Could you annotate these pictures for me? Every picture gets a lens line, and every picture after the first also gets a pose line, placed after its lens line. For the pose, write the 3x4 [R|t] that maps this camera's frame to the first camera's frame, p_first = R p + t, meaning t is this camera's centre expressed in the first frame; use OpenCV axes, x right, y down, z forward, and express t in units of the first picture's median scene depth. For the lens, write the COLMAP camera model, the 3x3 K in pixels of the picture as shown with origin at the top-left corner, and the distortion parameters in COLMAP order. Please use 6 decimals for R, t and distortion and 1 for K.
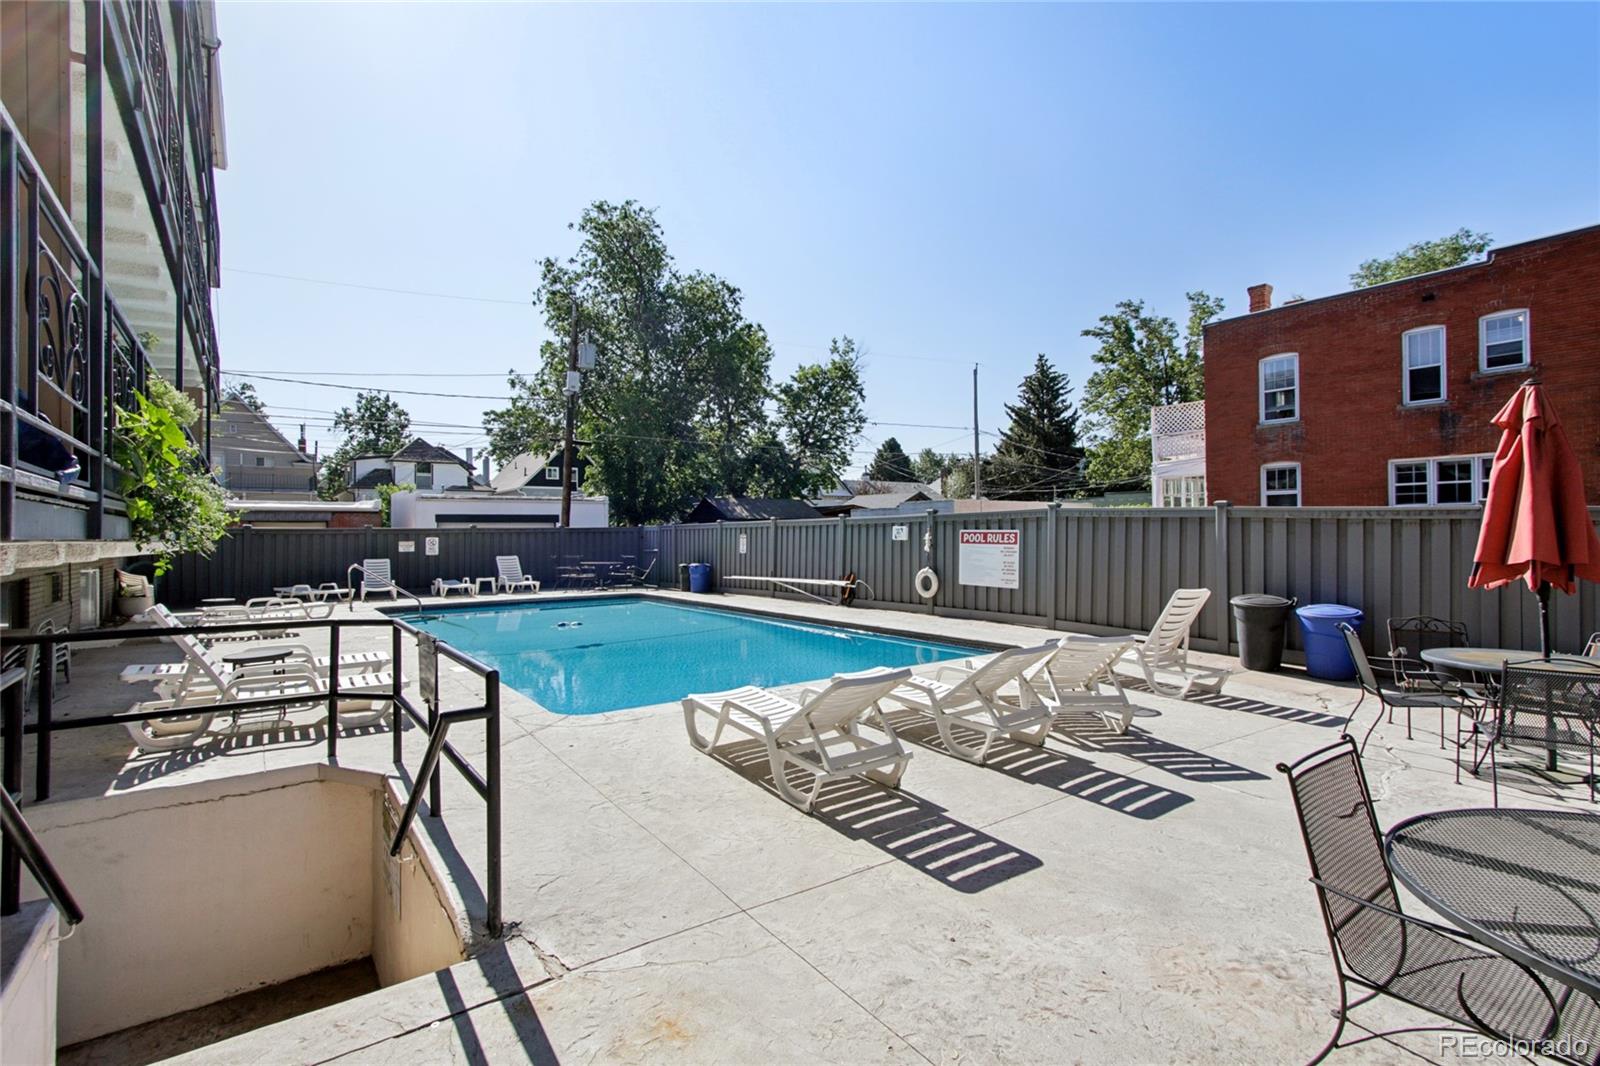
lens RADIAL K [[741.8, 0, 794.8], [0, 741.8, 535.6], [0, 0, 1]] dist [0.001137, 0.000488]
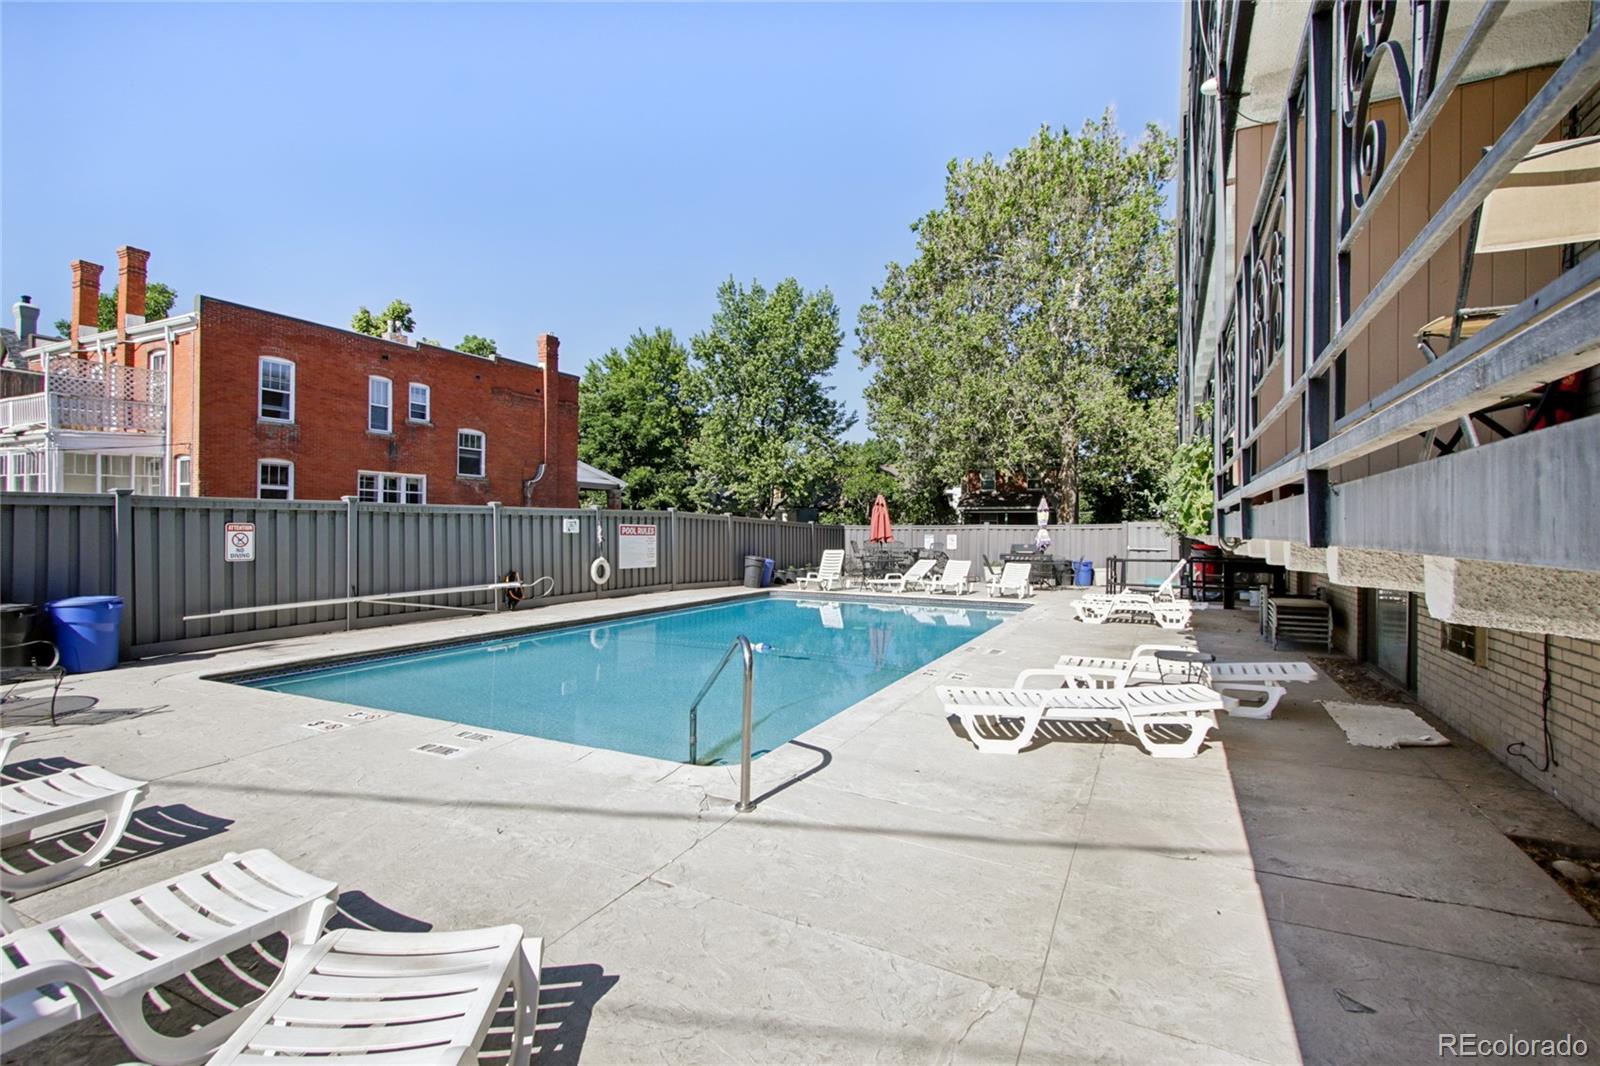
lens RADIAL K [[738.1, 0, 793.3], [0, 738.1, 533.9], [0, 0, 1]] dist [0.001700, 0.000217]
pose [[-0.455413, -0.004855, 0.890267, -0.678648], [-0.003666, 0.999987, 0.003578, 0.001854], [-0.890273, -0.001634, -0.455425, 0.895238]]
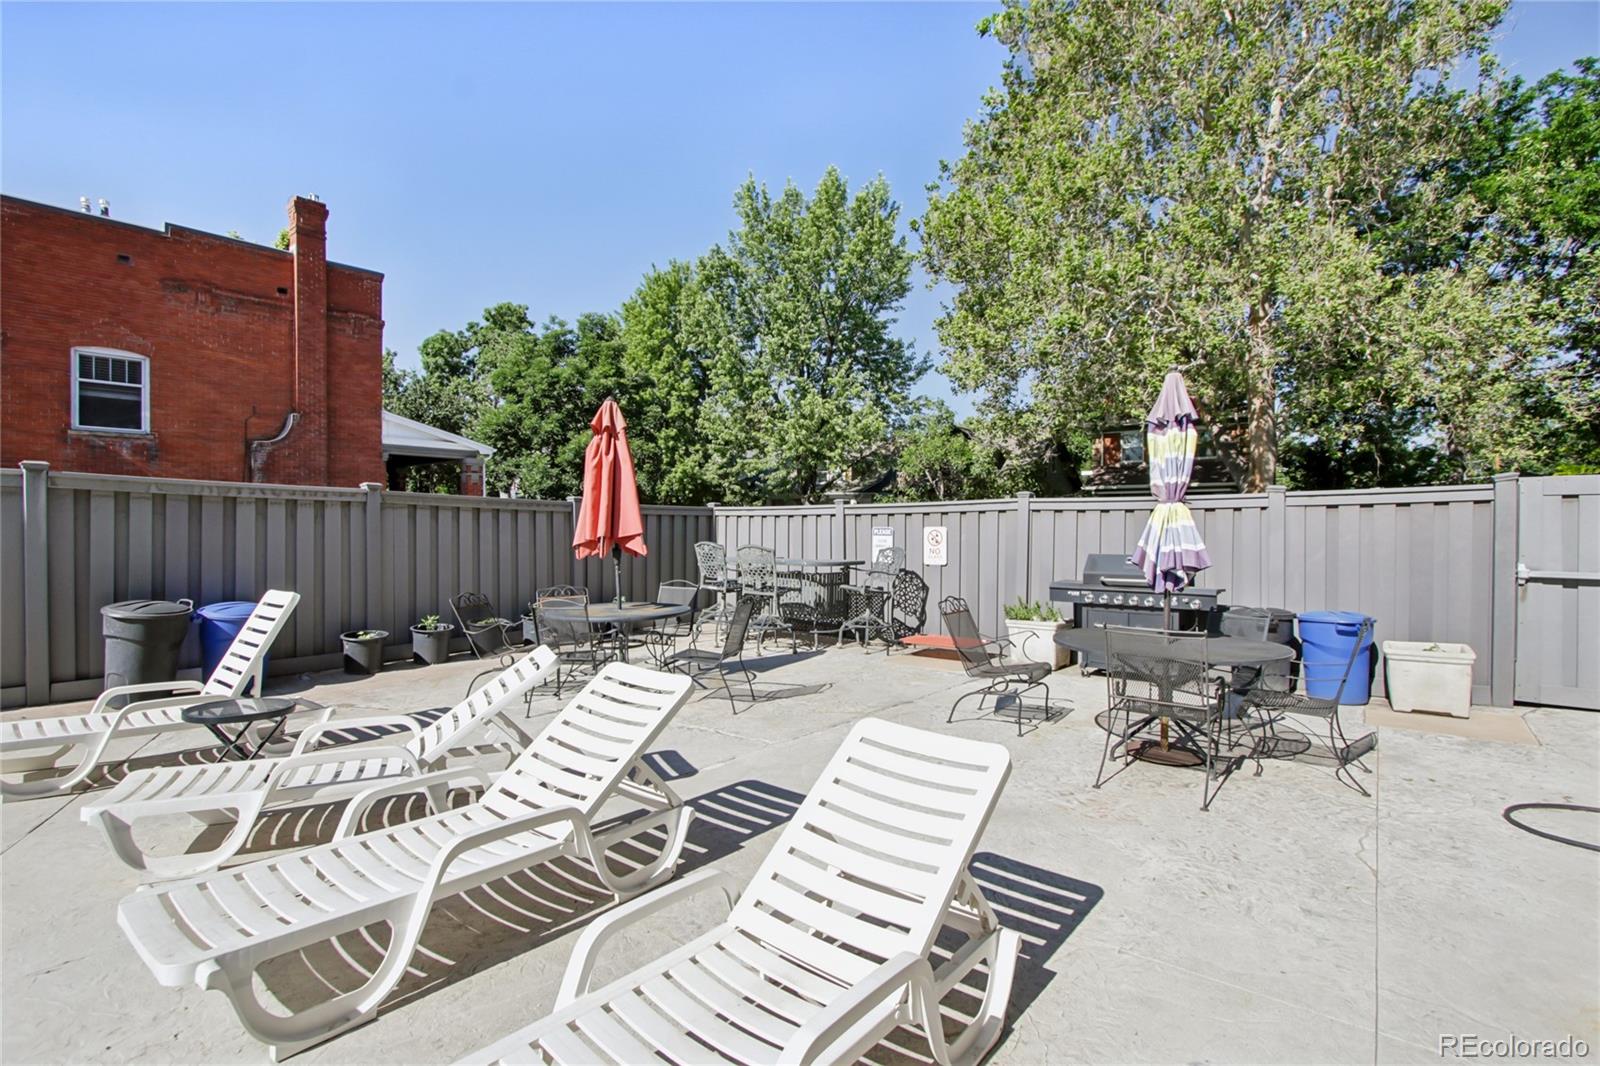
lens RADIAL K [[711.7, 0, 796.3], [0, 711.7, 536.7], [0, 0, 1]] dist [-0.000253, -0.024301]
pose [[-0.252441, -0.019142, 0.967423, -0.083626], [0.001625, 0.999795, 0.020207, 0.003253], [-0.967611, 0.006673, -0.252358, 0.259973]]
